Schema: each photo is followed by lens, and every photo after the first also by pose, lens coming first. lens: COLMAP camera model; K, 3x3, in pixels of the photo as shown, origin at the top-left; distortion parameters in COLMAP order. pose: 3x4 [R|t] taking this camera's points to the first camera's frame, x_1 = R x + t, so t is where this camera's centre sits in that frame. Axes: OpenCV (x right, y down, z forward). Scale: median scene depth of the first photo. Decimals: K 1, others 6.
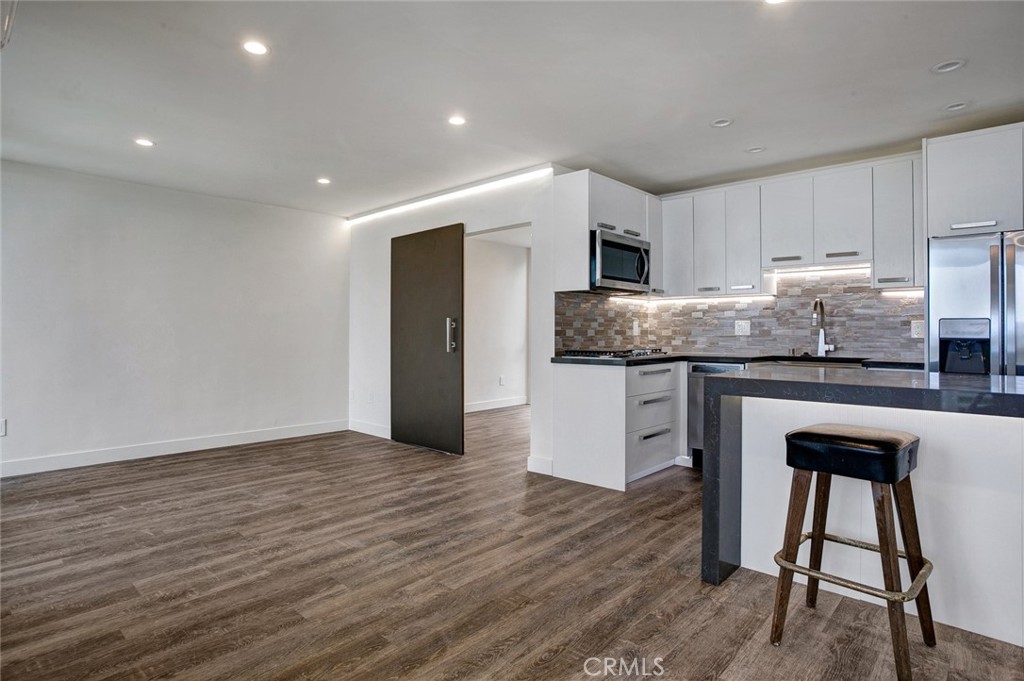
lens RADIAL K [[557.4, 0, 513.6], [0, 557.4, 334.0], [0, 0, 1]] dist [-0.030185, 0.007837]
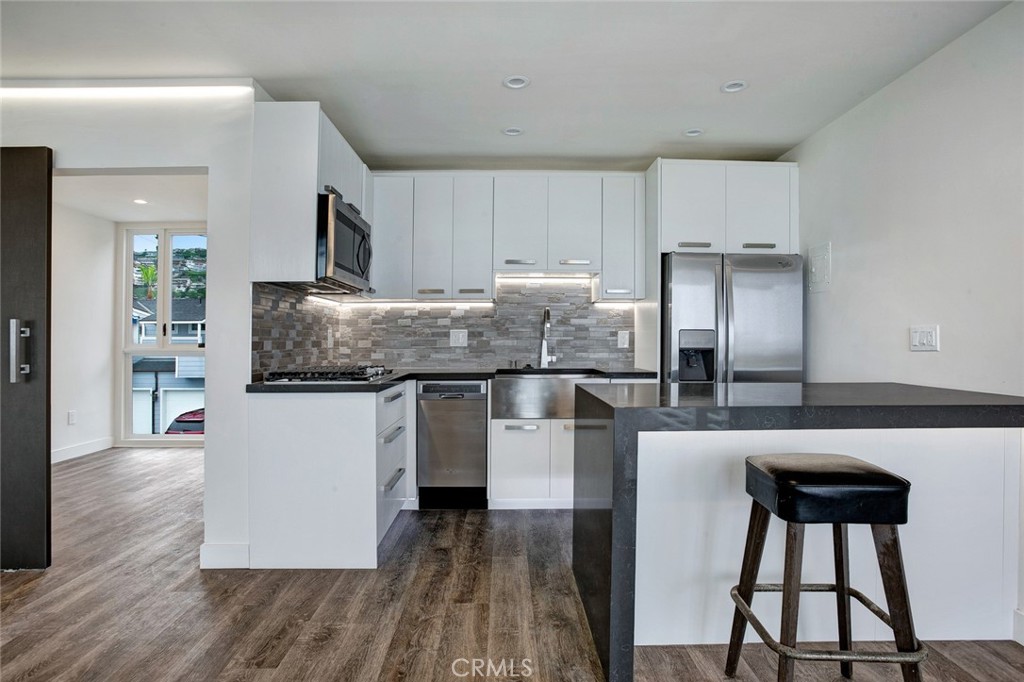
lens RADIAL K [[557.4, 0, 509.5], [0, 557.4, 340.6], [0, 0, 1]] dist [-0.030185, 0.007837]
pose [[0.735735, -0.002510, 0.677264, -0.146171], [0.005507, 0.999982, -0.002276, -0.005268], [-0.677247, 0.005404, 0.735736, 0.343778]]
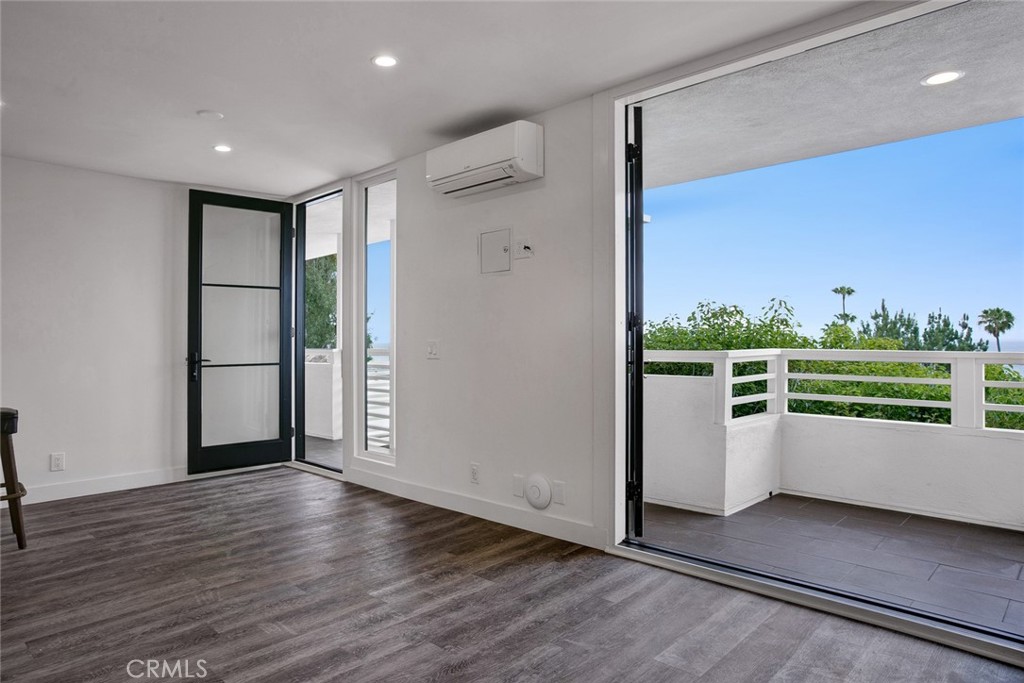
lens RADIAL K [[640.3, 0, 506.0], [0, 640.3, 341.6], [0, 0, 1]] dist [-0.002173, 0.000608]
pose [[-0.999549, 0.012735, 0.027182, -0.473794], [0.012761, 0.999918, 0.000753, -0.002920], [-0.027171, 0.001100, -0.999630, 1.389620]]
